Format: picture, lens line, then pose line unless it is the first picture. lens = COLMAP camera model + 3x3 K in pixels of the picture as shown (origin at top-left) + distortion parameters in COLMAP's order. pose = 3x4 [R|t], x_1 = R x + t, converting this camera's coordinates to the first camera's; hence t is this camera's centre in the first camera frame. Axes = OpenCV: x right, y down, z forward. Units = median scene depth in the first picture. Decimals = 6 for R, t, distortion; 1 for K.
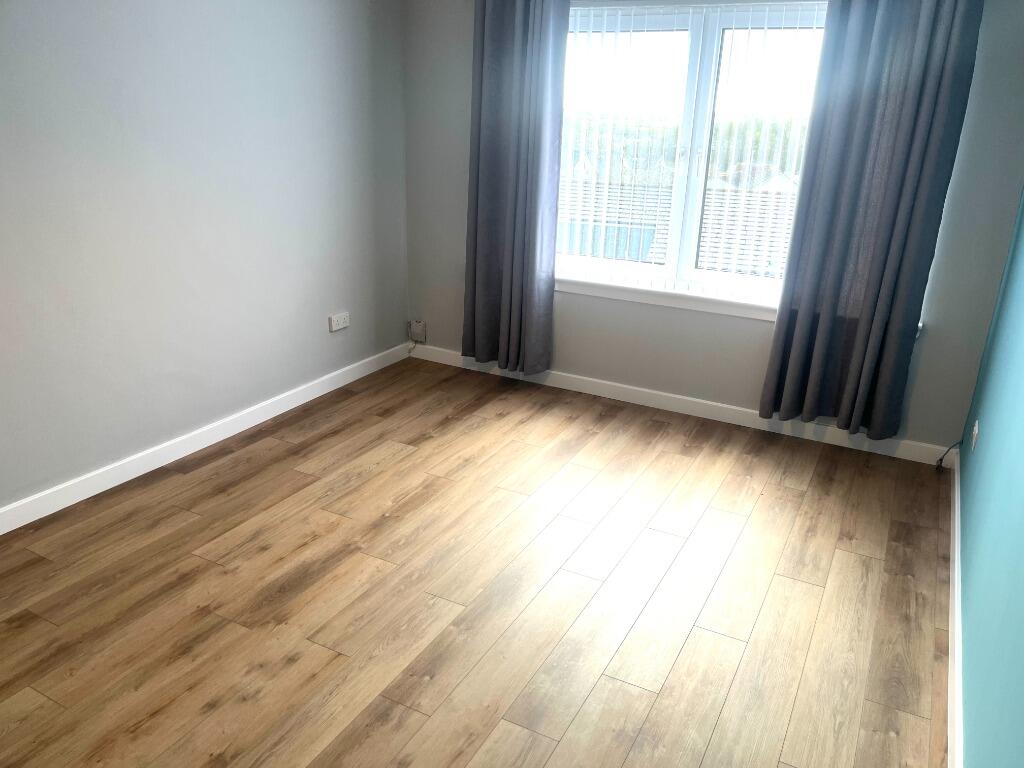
lens RADIAL K [[792.4, 0, 510.0], [0, 792.4, 381.7], [0, 0, 1]] dist [0.085976, -0.091523]
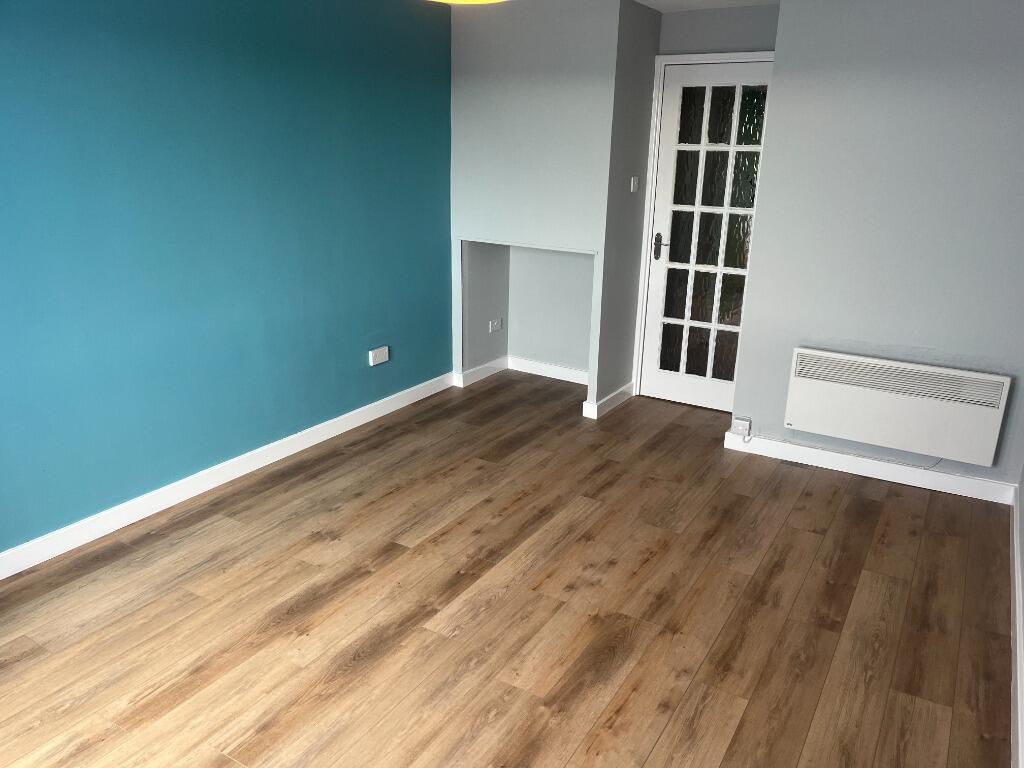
lens RADIAL K [[792.4, 0, 510.0], [0, 792.4, 381.7], [0, 0, 1]] dist [0.085976, -0.091523]
pose [[-0.997016, -0.069052, 0.034520, -0.182962], [-0.035468, 0.806880, 0.589649, -0.579491], [-0.068570, 0.586665, -0.806922, 1.663474]]
